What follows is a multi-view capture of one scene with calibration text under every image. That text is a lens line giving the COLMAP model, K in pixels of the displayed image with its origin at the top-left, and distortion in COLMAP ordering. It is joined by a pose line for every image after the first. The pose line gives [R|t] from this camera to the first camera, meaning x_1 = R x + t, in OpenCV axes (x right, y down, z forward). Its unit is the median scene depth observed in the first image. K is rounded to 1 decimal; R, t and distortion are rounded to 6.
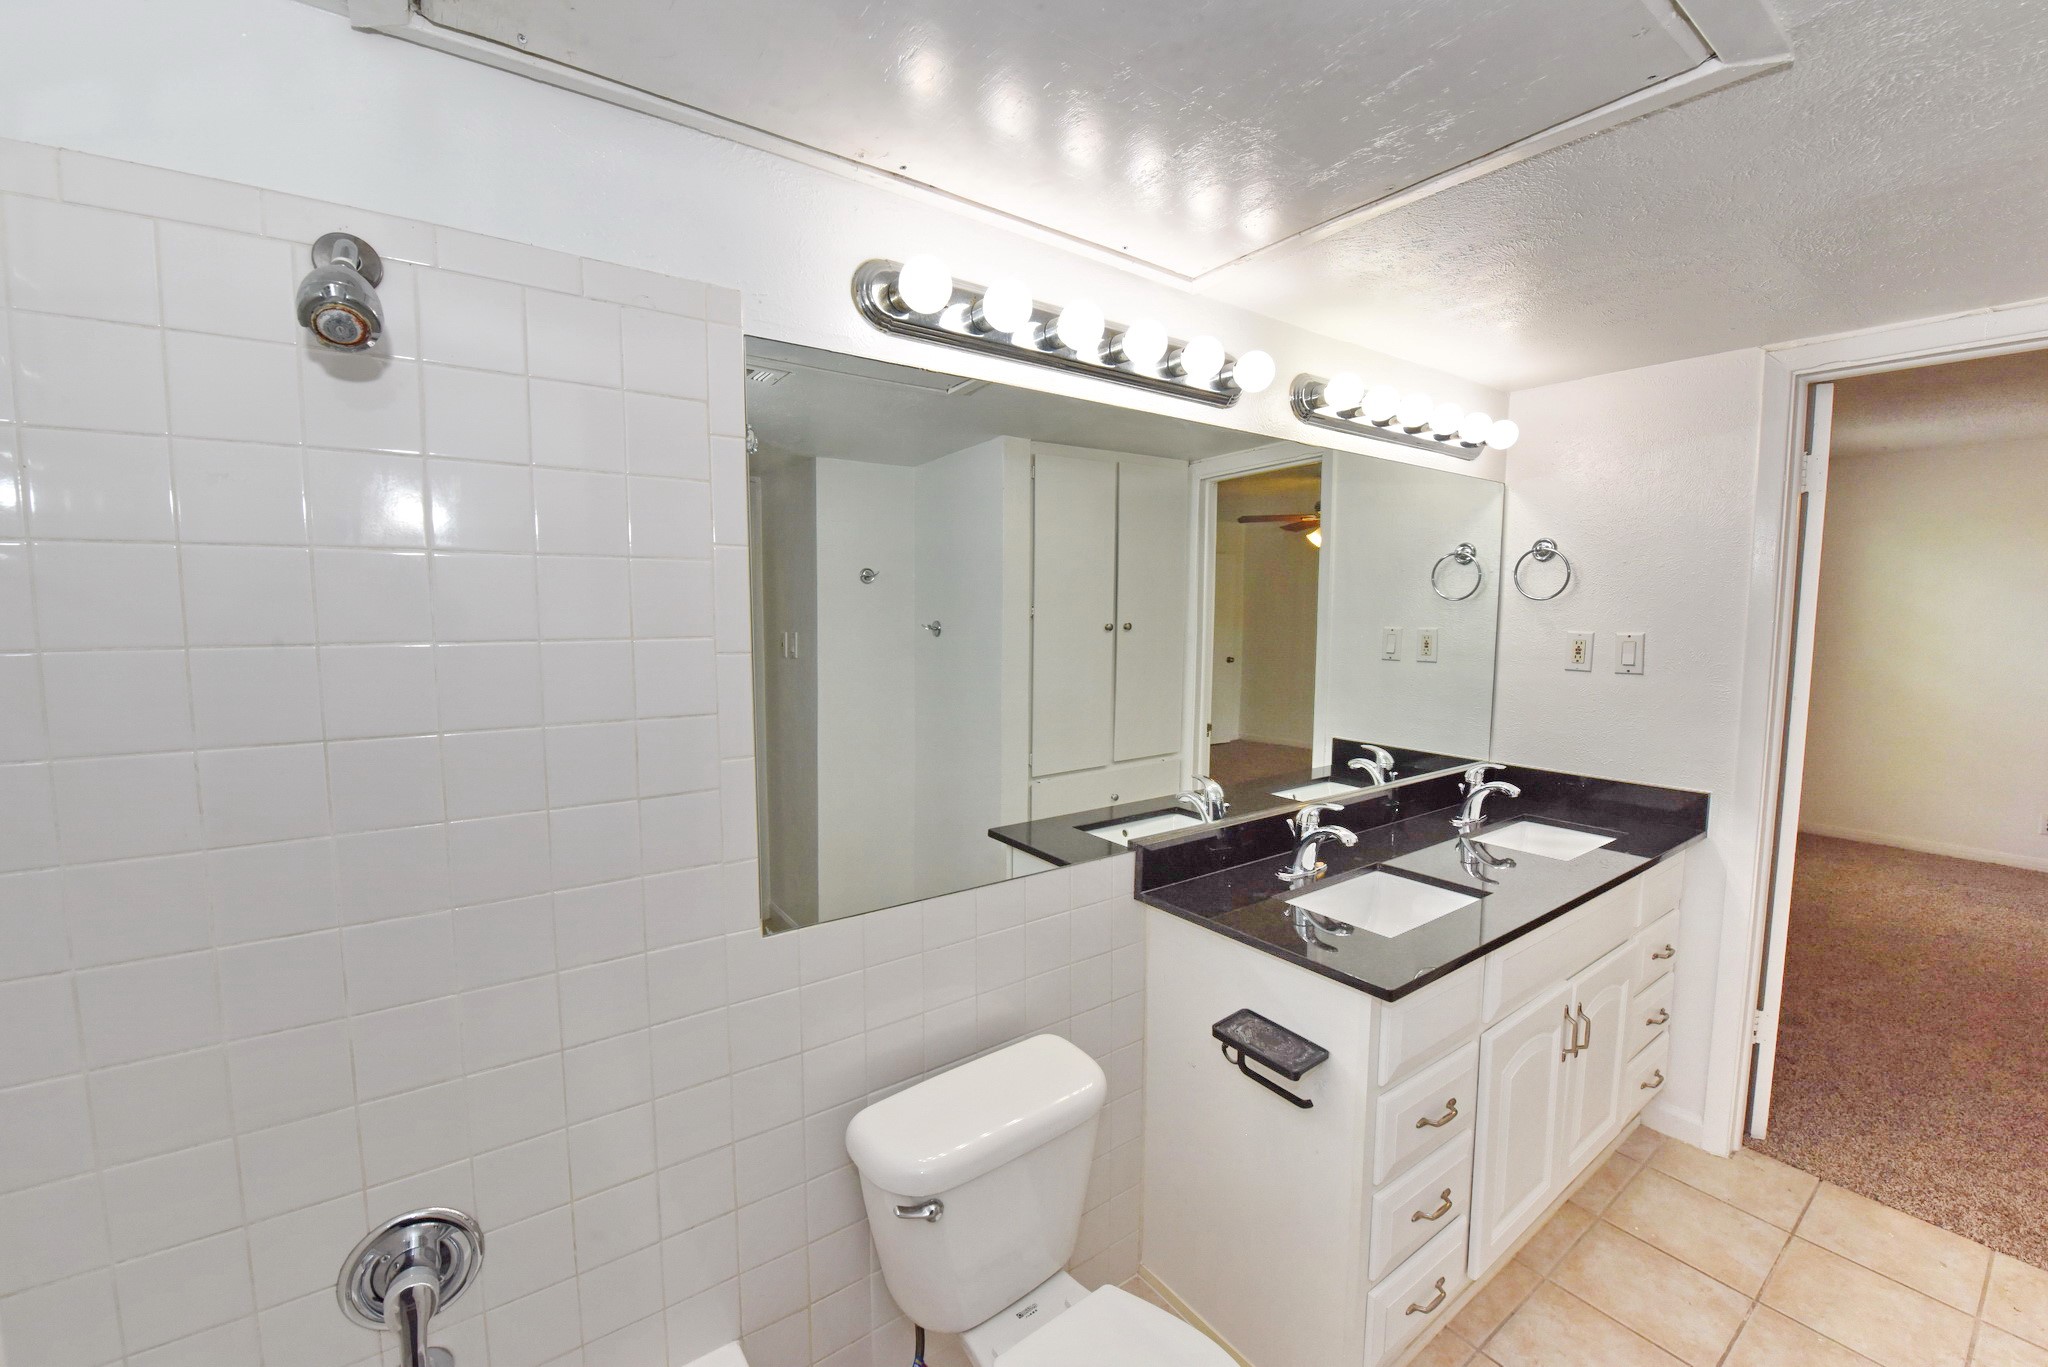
lens RADIAL K [[821.0, 0, 1024.0], [0, 821.0, 683.5], [0, 0, 1]] dist [-0.022681, -0.000476]
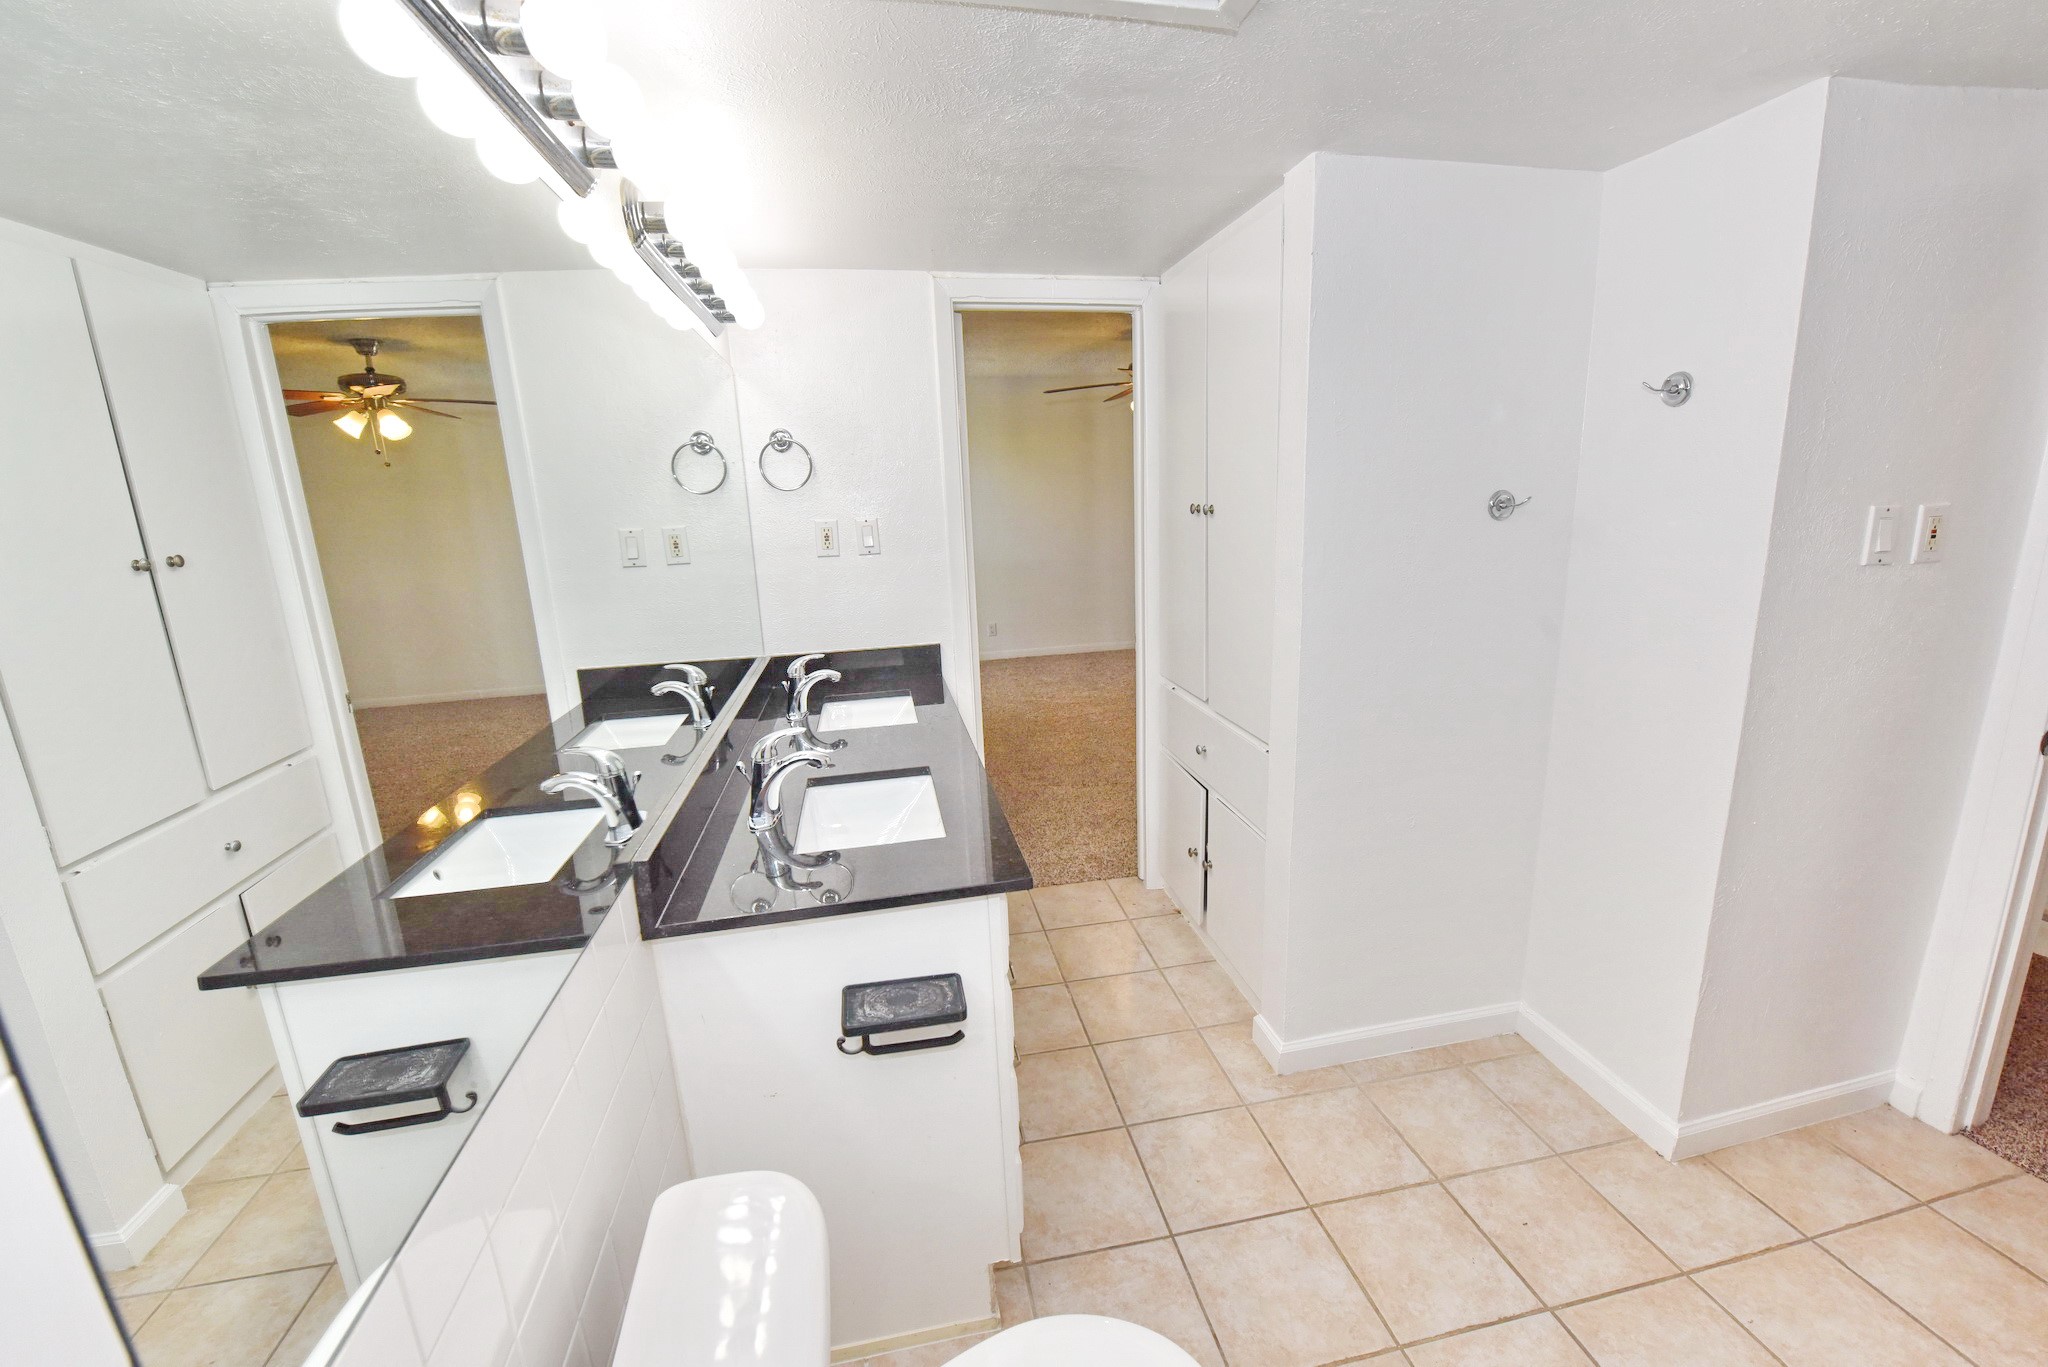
lens RADIAL K [[821.0, 0, 1024.0], [0, 821.0, 683.5], [0, 0, 1]] dist [-0.022681, -0.000476]
pose [[0.413320, -0.225349, 0.882261, -0.209170], [0.123757, 0.973805, 0.190754, -0.026802], [-0.902137, 0.030343, 0.430381, 0.304218]]
